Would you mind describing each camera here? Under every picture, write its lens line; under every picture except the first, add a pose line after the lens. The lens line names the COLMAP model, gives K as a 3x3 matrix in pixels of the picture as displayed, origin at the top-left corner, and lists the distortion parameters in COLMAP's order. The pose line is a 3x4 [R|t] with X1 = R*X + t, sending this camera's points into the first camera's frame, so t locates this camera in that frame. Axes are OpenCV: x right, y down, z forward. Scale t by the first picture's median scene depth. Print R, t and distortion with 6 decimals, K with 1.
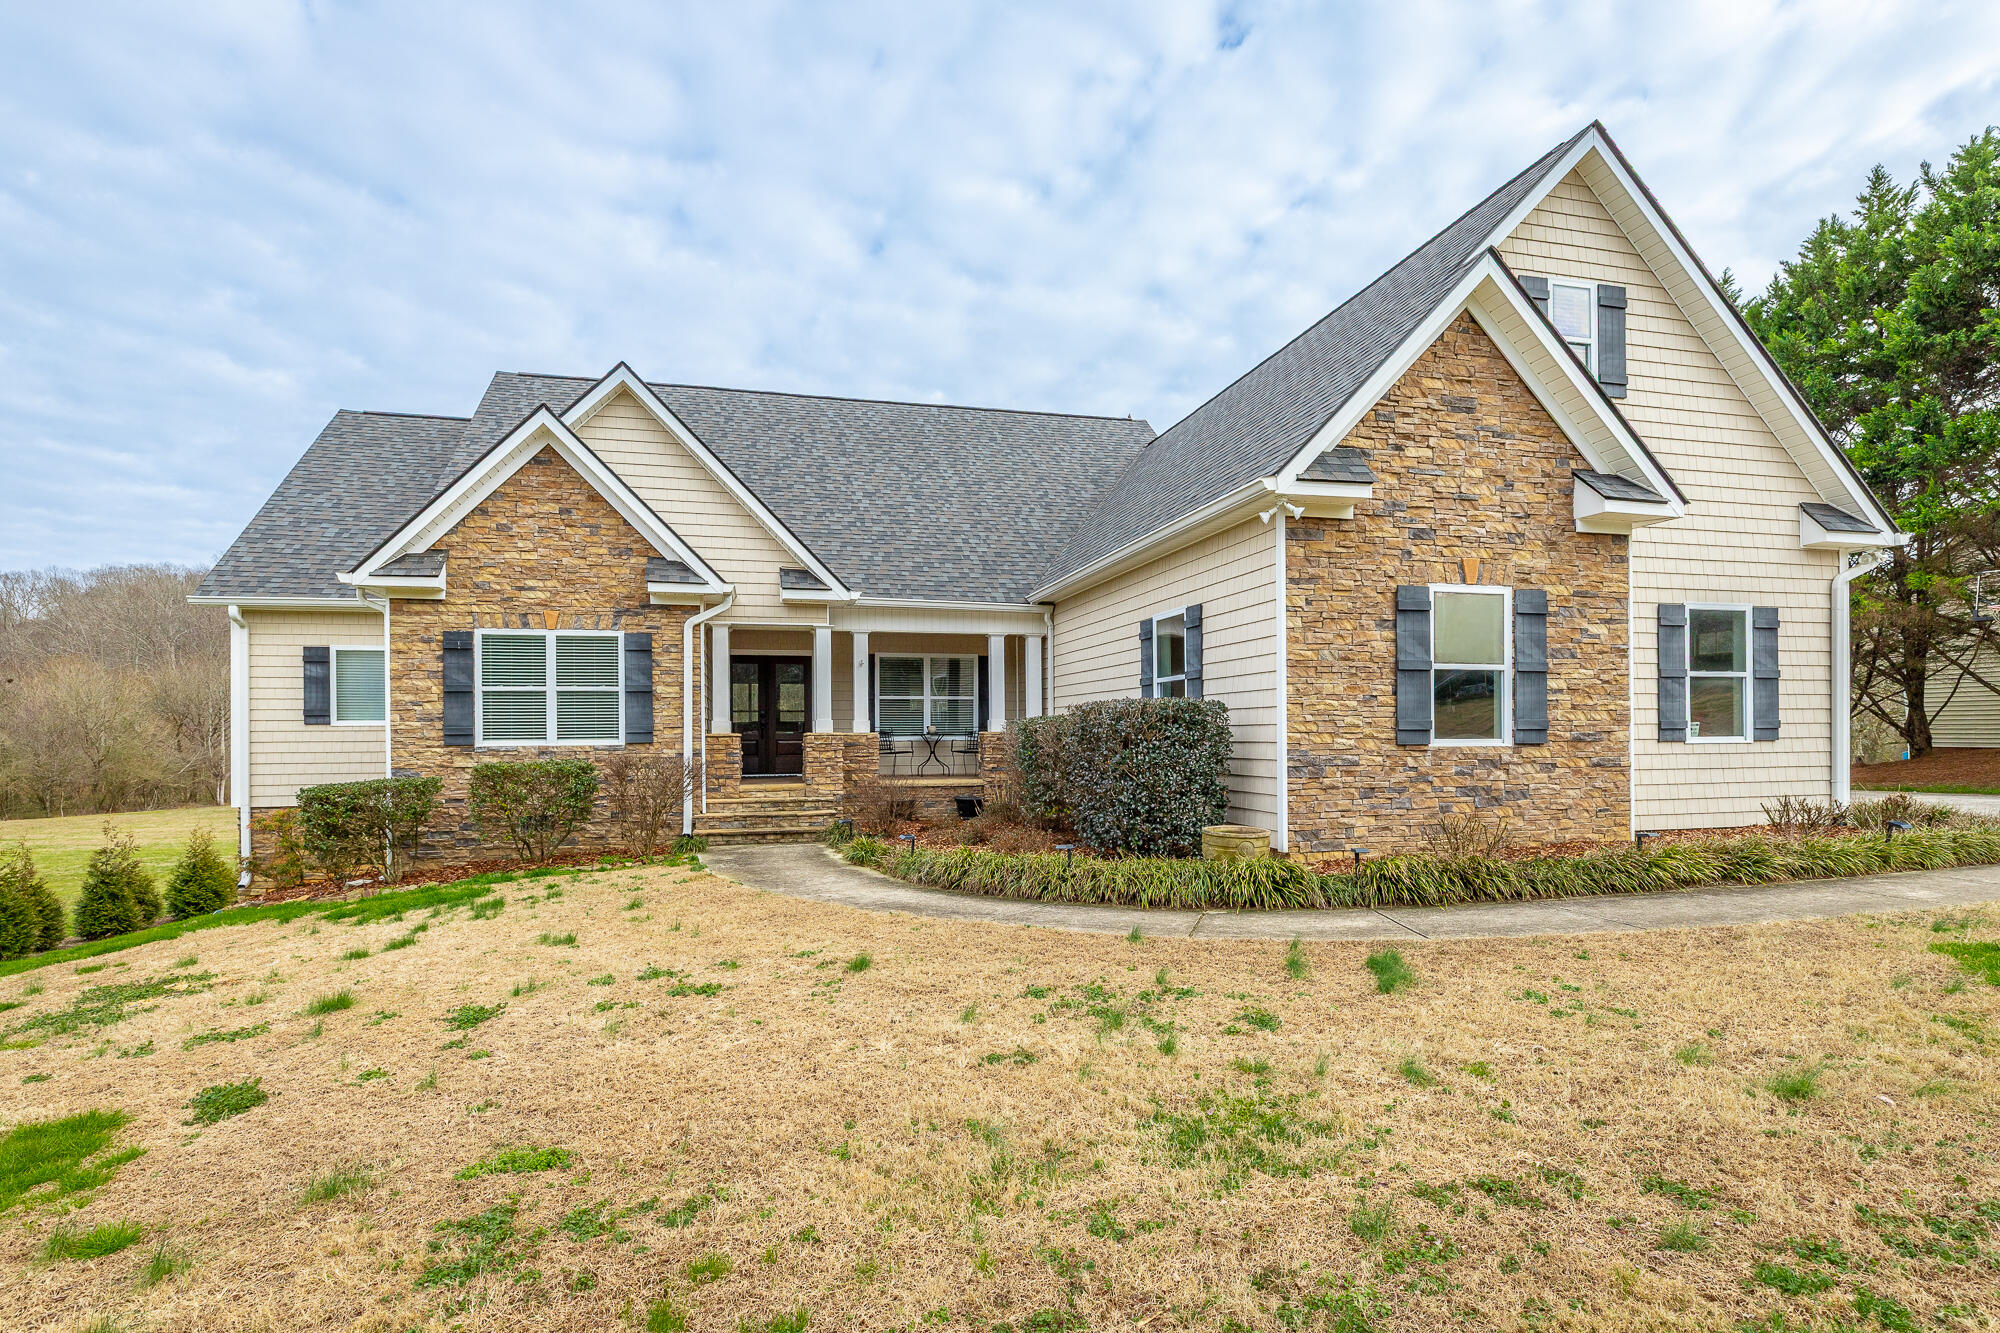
lens RADIAL K [[1032.0, 0, 1031.7], [0, 1032.0, 733.0], [0, 0, 1]] dist [-0.008477, 0.008653]
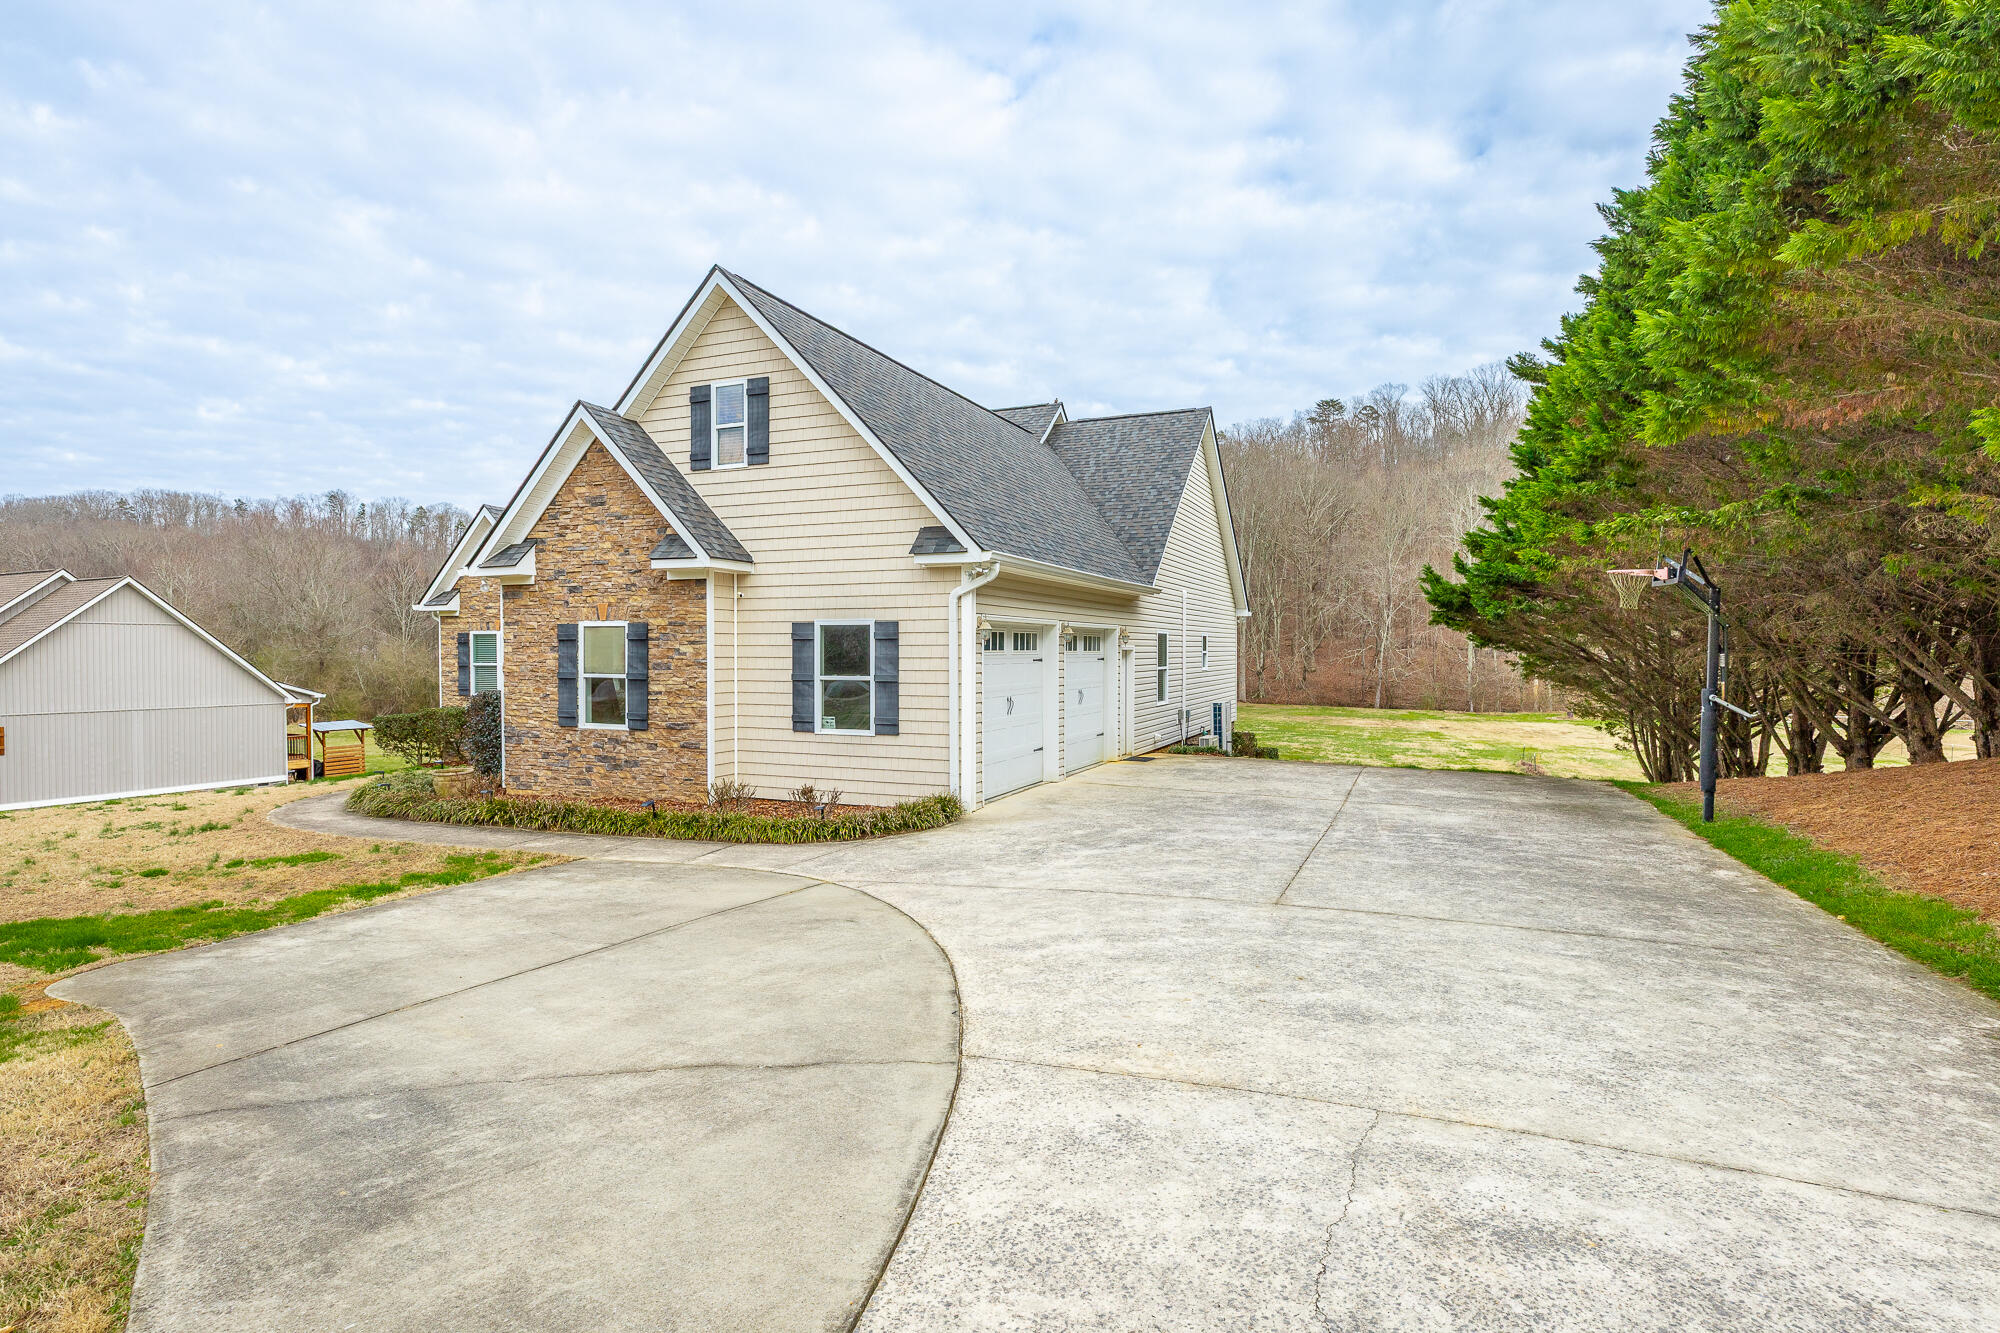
lens RADIAL K [[1066.2, 0, 1001.3], [0, 1066.2, 657.2], [0, 0, 1]] dist [0.002462, 0.001756]
pose [[0.774582, 0.014723, -0.632302, 1.577280], [-0.002781, 0.999799, 0.019873, -0.105327], [0.632467, -0.013634, 0.774467, 0.142864]]
